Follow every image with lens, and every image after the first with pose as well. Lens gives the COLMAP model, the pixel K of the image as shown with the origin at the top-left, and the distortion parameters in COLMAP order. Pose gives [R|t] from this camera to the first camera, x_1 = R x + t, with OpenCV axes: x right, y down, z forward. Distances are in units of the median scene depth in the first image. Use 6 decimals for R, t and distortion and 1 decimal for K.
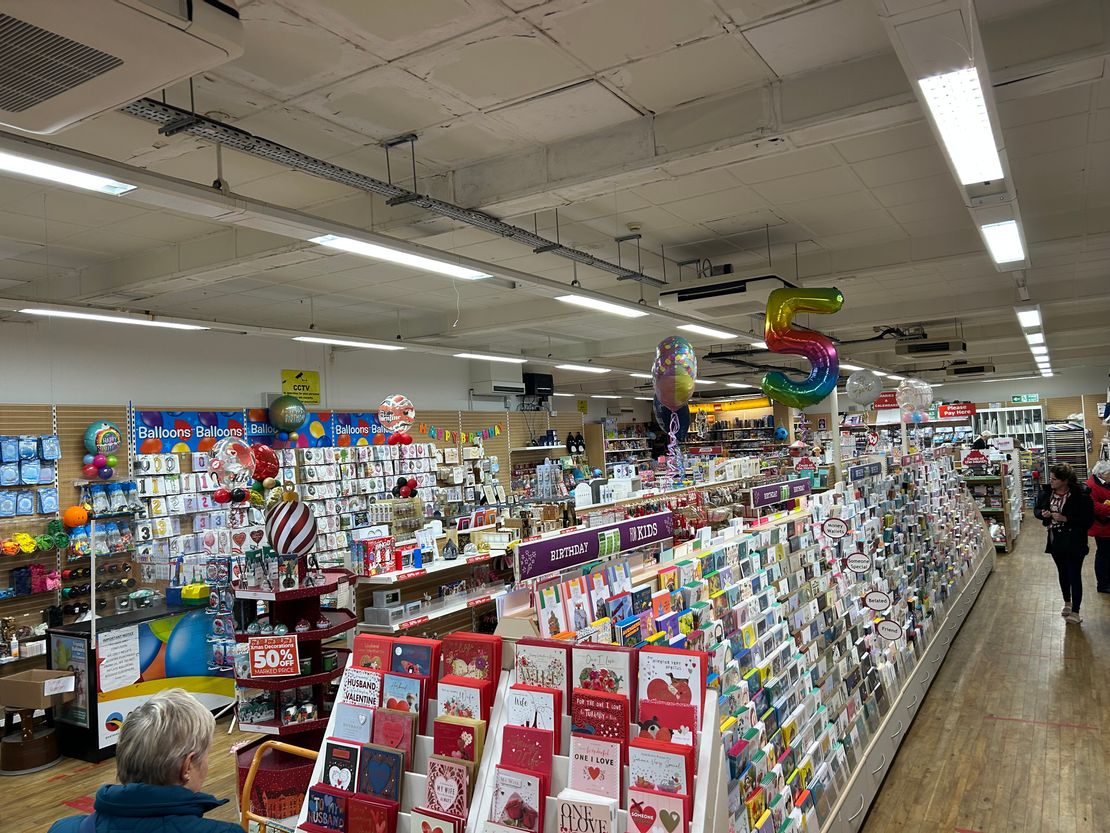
lens RADIAL K [[835.5, 0, 554.7], [0, 835.5, 416.1], [0, 0, 1]] dist [-0.001442, -0.000341]
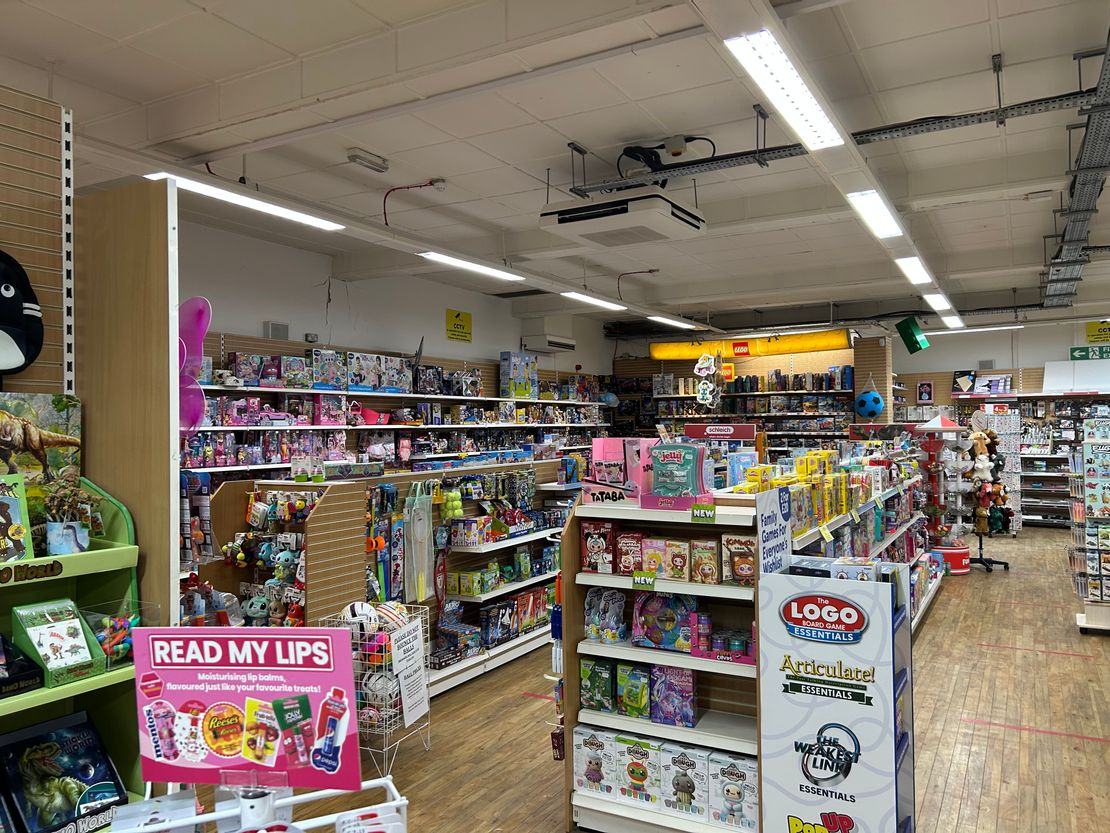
lens RADIAL K [[835.5, 0, 554.0], [0, 835.5, 416.2], [0, 0, 1]] dist [-0.001442, -0.000341]
pose [[0.998715, 0.038317, 0.033170, 0.066240], [-0.039122, 0.998947, 0.023985, 0.023450], [-0.032216, -0.025252, 0.999162, 0.498691]]
